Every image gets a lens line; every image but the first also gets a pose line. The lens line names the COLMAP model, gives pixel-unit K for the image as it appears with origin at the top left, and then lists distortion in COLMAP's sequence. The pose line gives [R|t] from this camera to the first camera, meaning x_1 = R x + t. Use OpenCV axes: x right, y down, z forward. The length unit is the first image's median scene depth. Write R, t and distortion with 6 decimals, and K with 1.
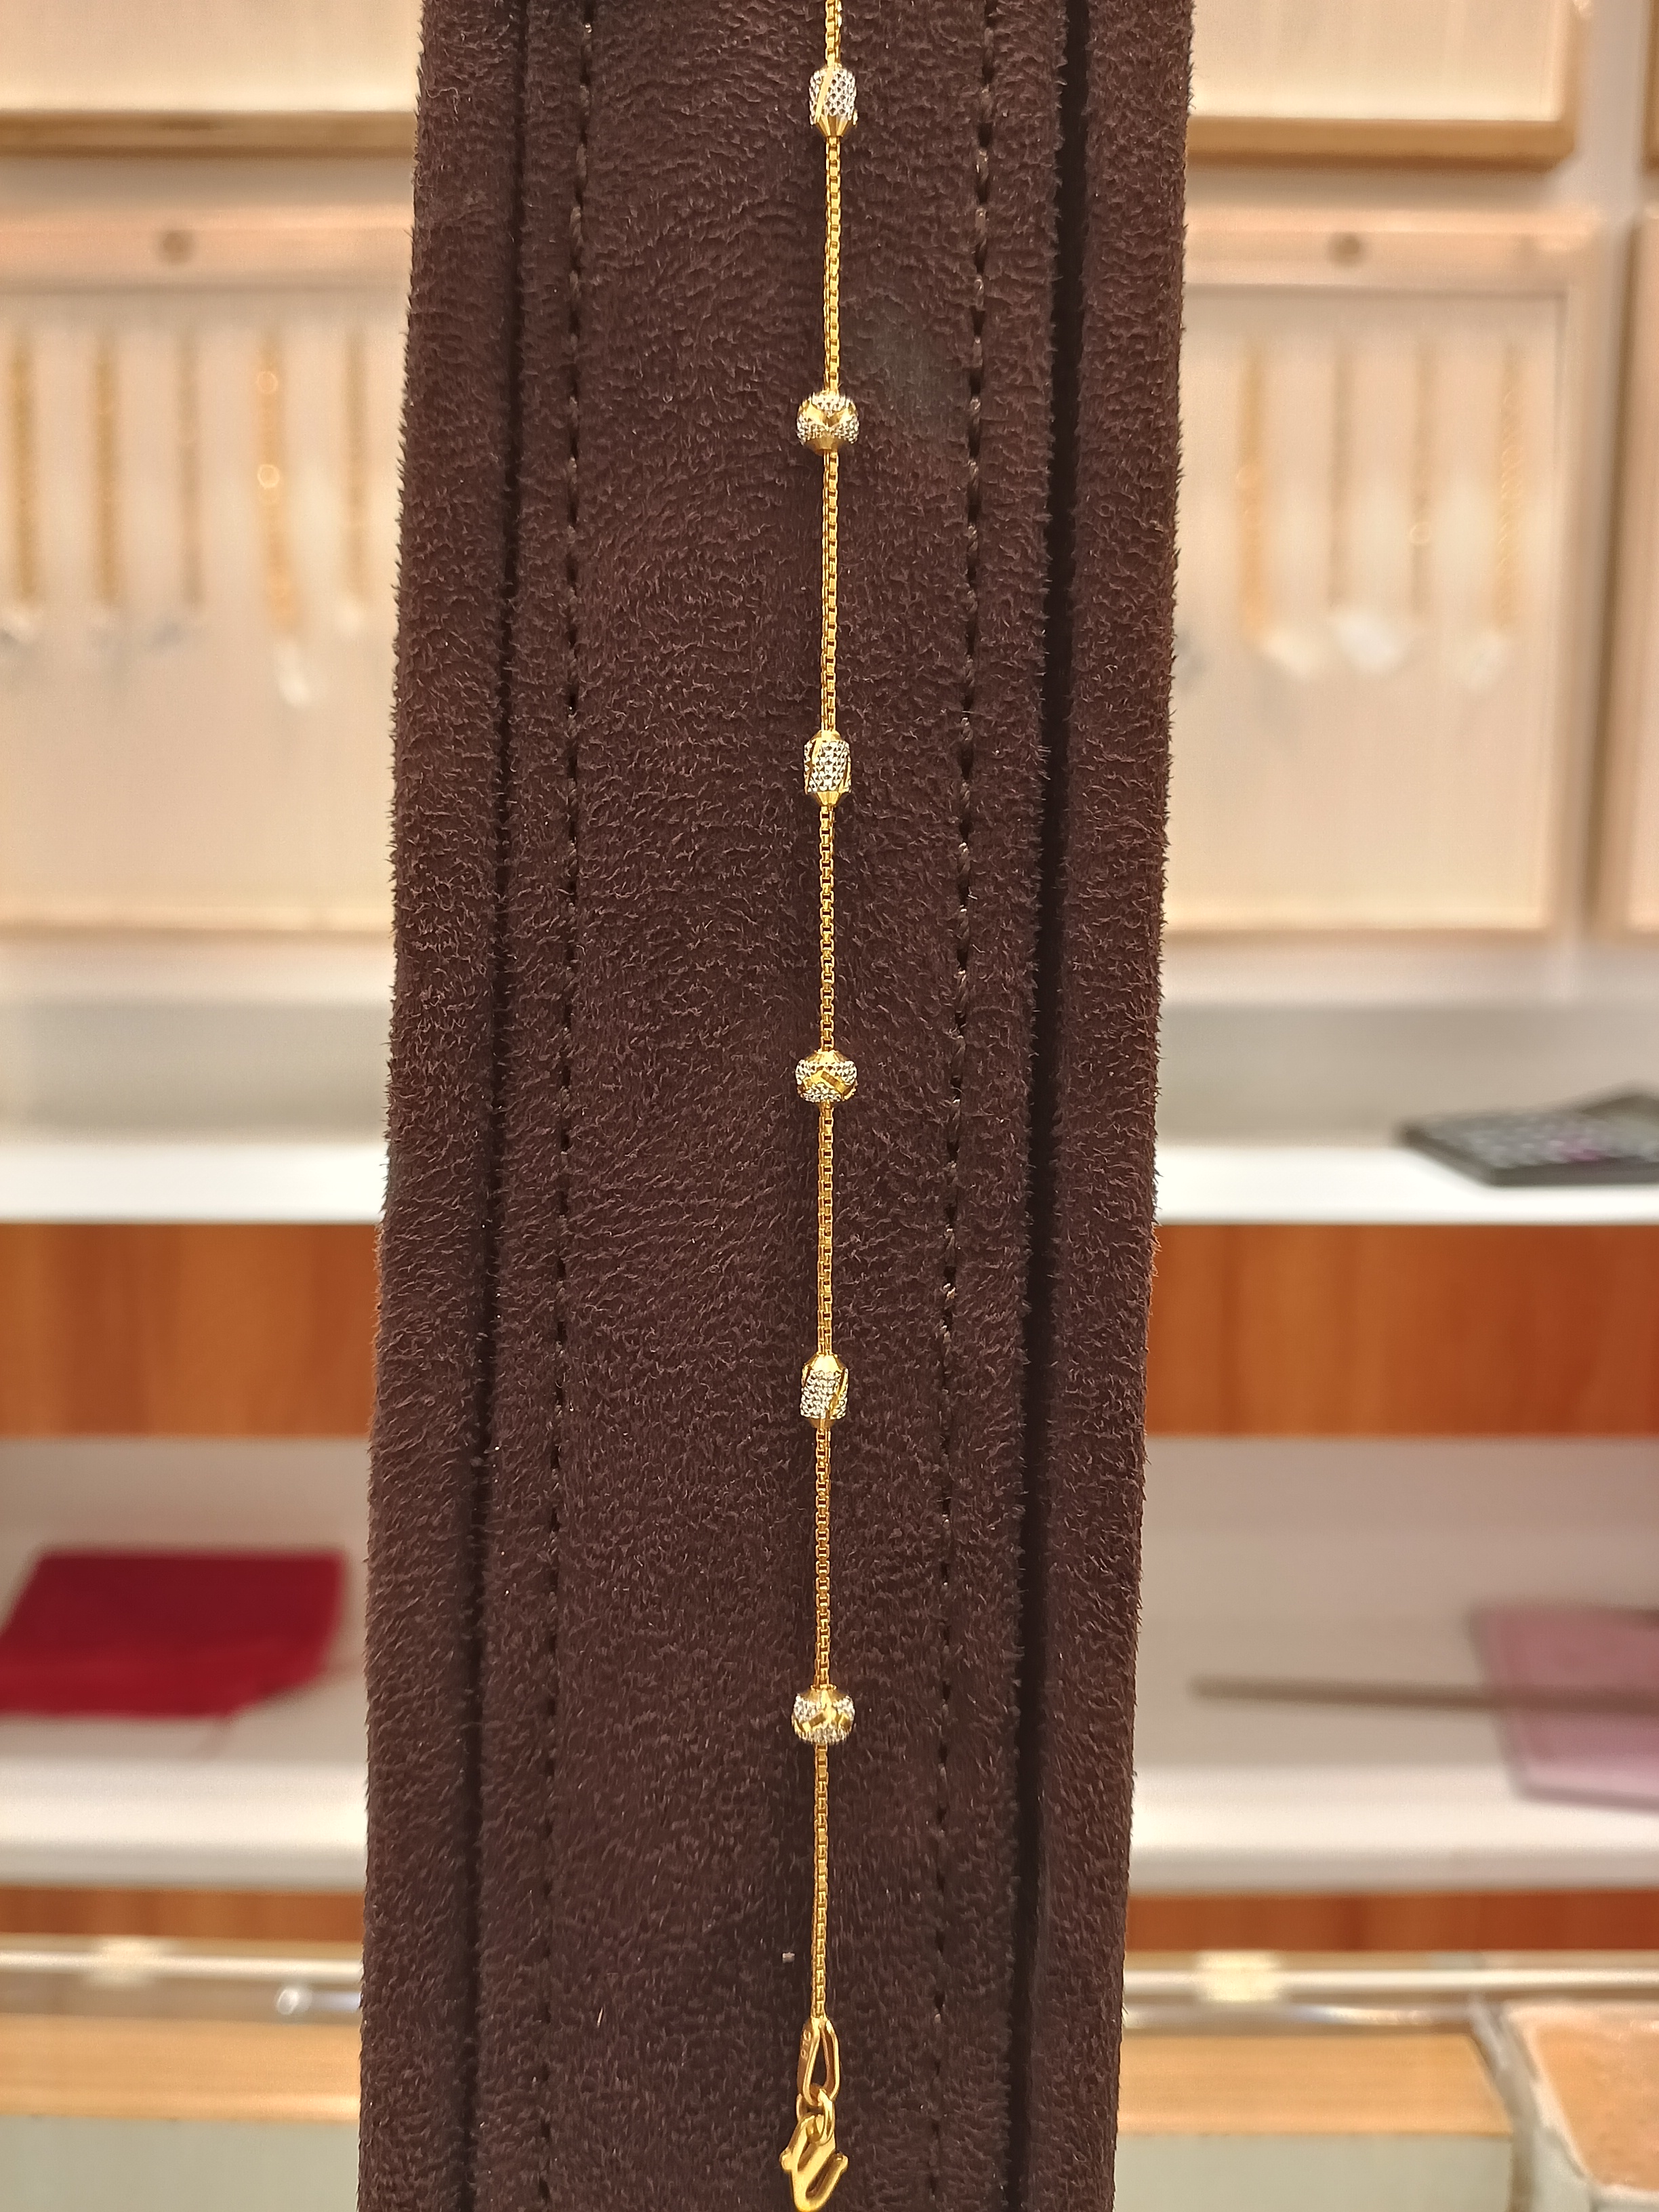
lens RADIAL K [[1797.2, 0, 829.5], [0, 1797.2, 1106.0], [0, 0, 1]] dist [0.048729, -0.189346]
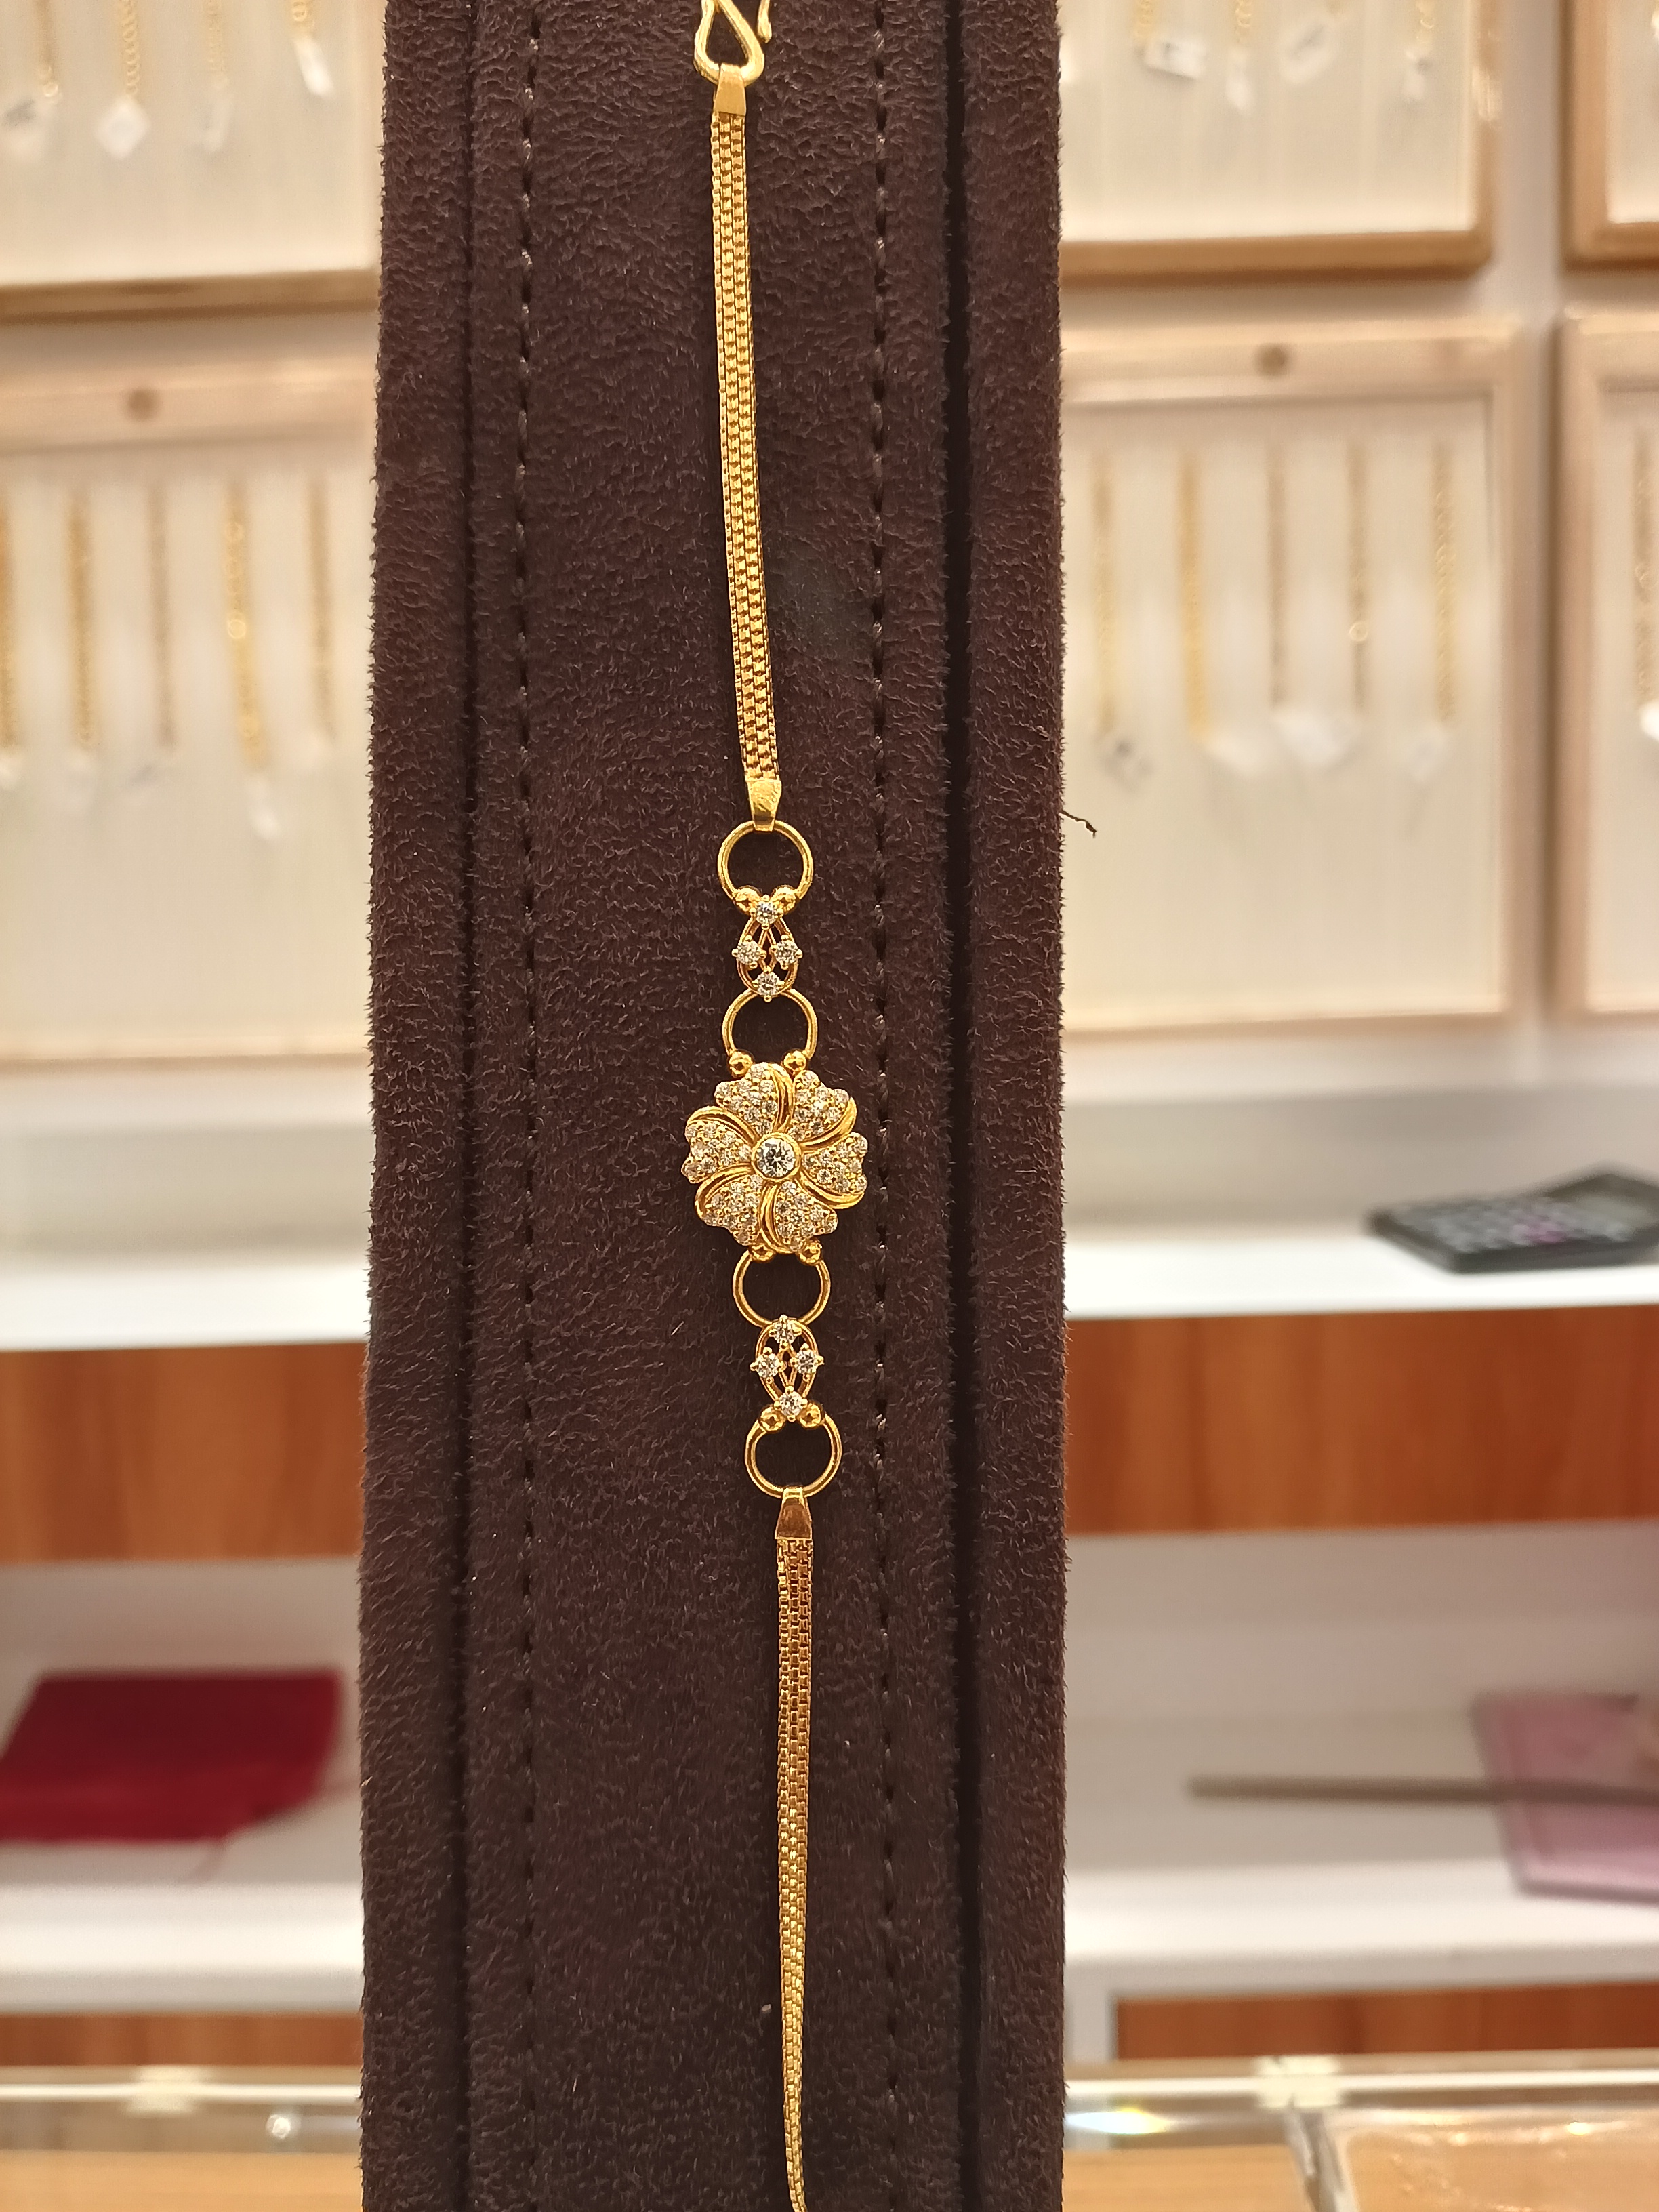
lens RADIAL K [[1818.6, 0, 755.3], [0, 1818.6, 1104.7], [0, 0, 1]] dist [0.005357, -0.084221]
pose [[0.999232, -0.030501, -0.024587, 0.023341], [0.029169, 0.998176, -0.052854, -0.034350], [0.026155, 0.052096, 0.998300, -0.119004]]
